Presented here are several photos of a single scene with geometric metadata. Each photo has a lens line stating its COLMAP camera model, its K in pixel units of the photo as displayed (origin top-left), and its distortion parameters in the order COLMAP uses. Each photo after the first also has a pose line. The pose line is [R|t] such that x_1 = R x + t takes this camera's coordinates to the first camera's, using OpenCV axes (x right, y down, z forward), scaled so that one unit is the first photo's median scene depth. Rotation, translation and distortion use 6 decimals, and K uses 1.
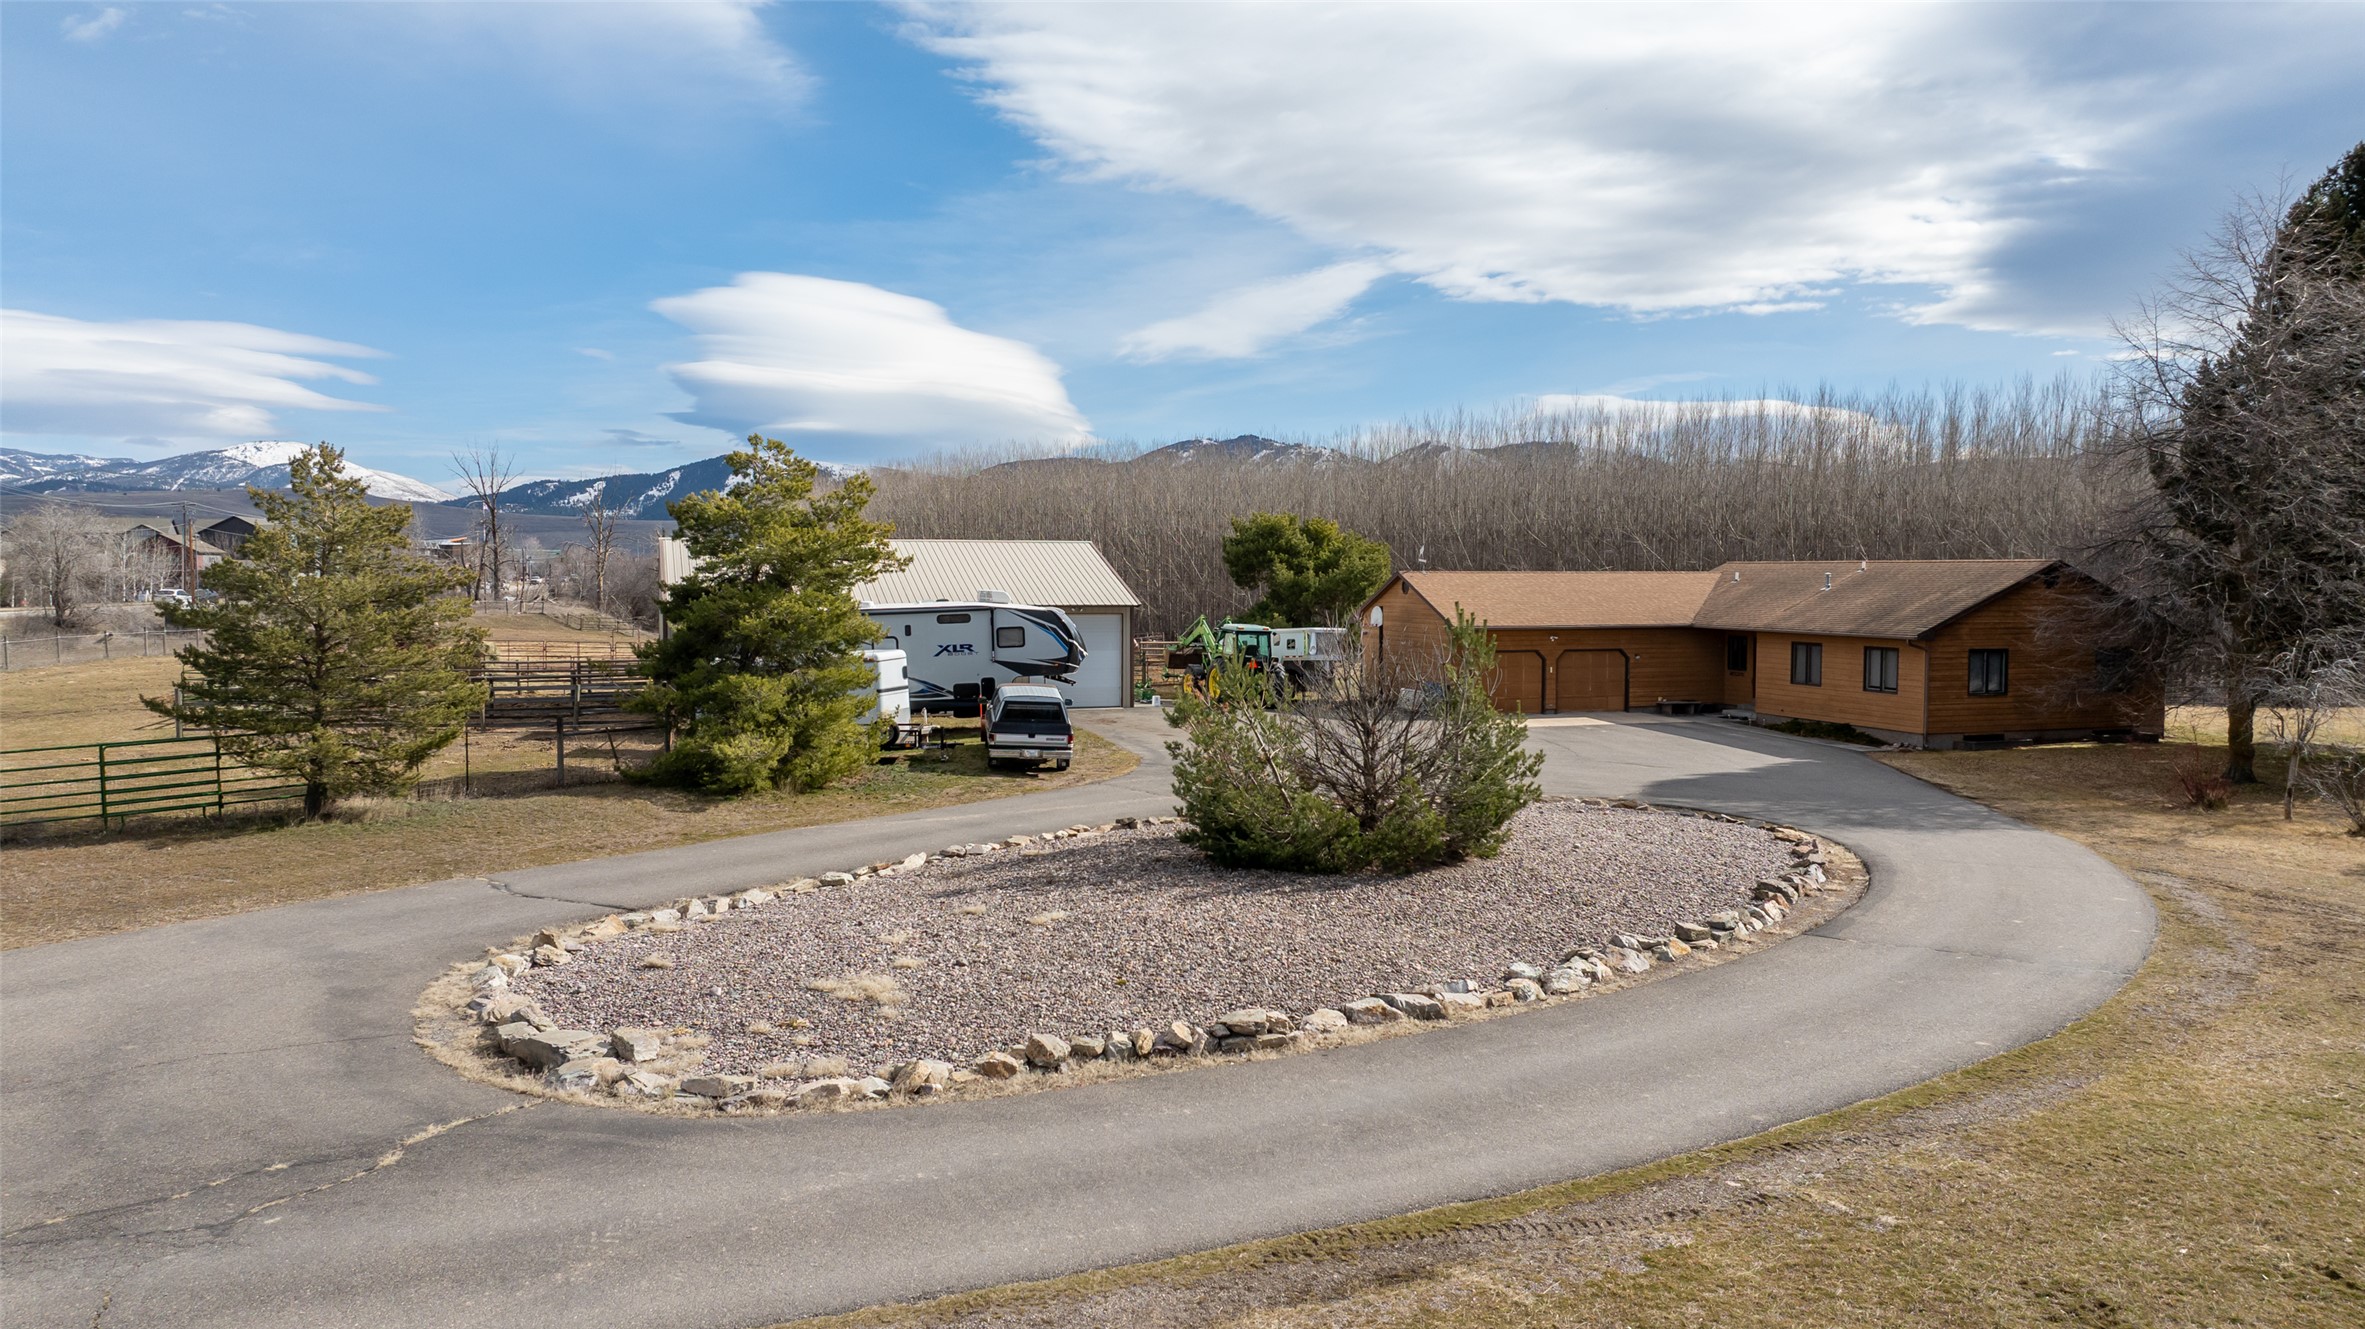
lens RADIAL K [[1673.0, 0, 1182.5], [0, 1673.0, 664.5], [0, 0, 1]] dist [-0.013169, 0.004166]
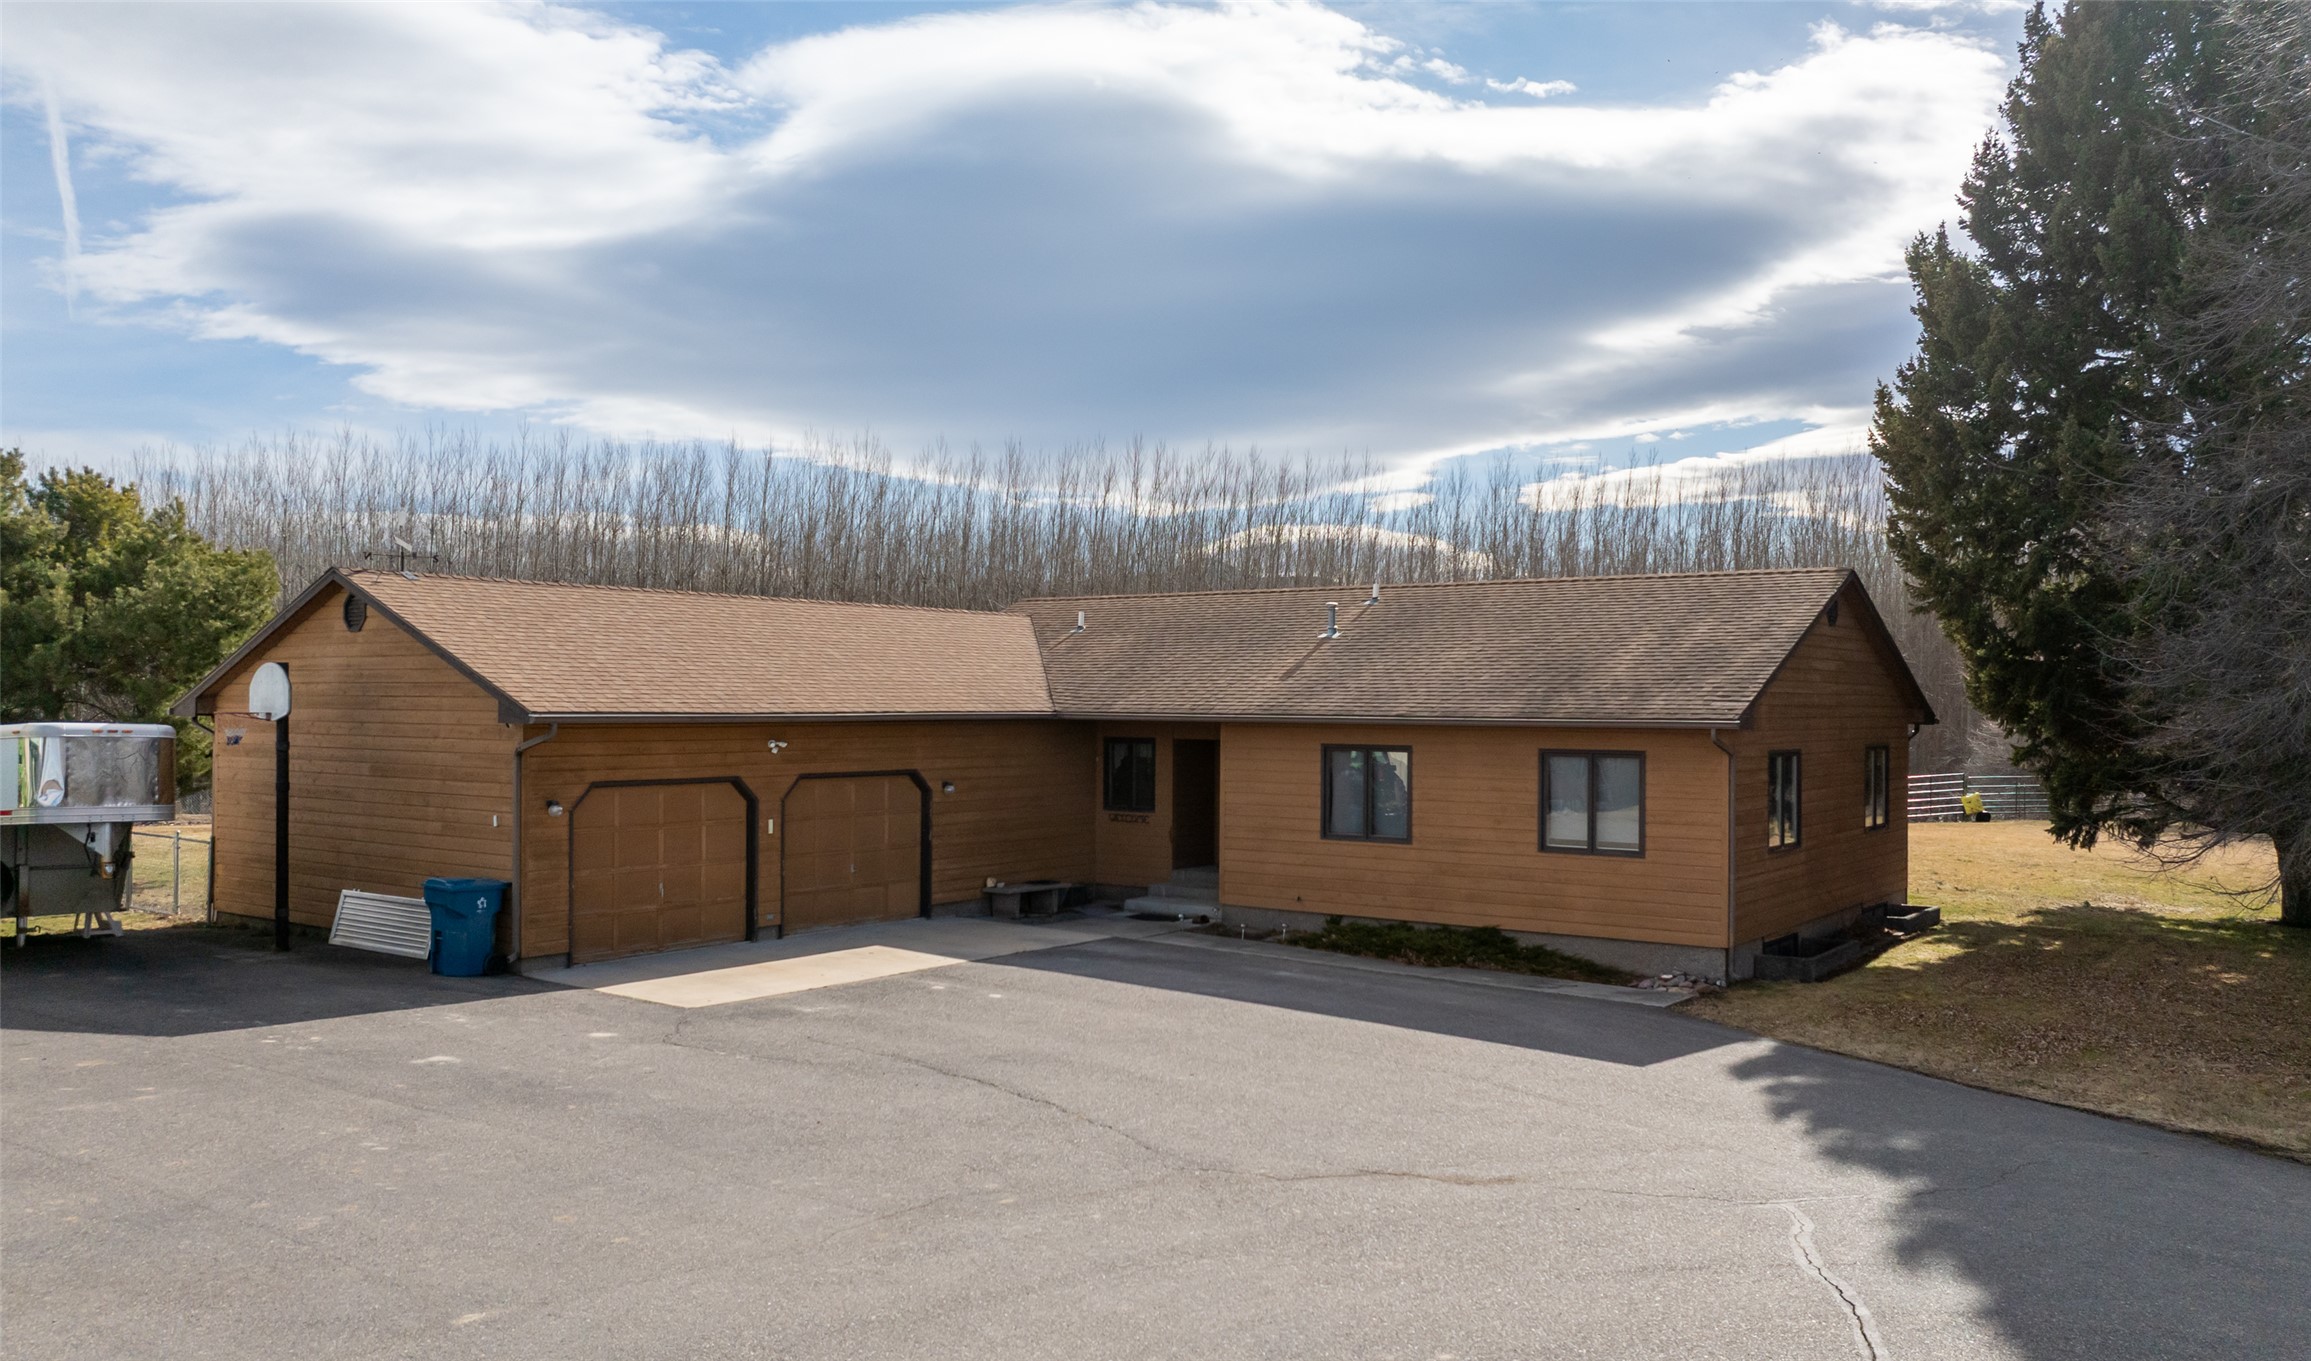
lens RADIAL K [[1750.1, 0, 1155.5], [0, 1750.1, 680.5], [0, 0, 1]] dist [0.001868, 0.004226]
pose [[0.814015, 0.008385, 0.580783, 0.055409], [0.029686, 0.997989, -0.056014, -0.005101], [-0.580085, 0.062838, 0.812129, 0.606870]]
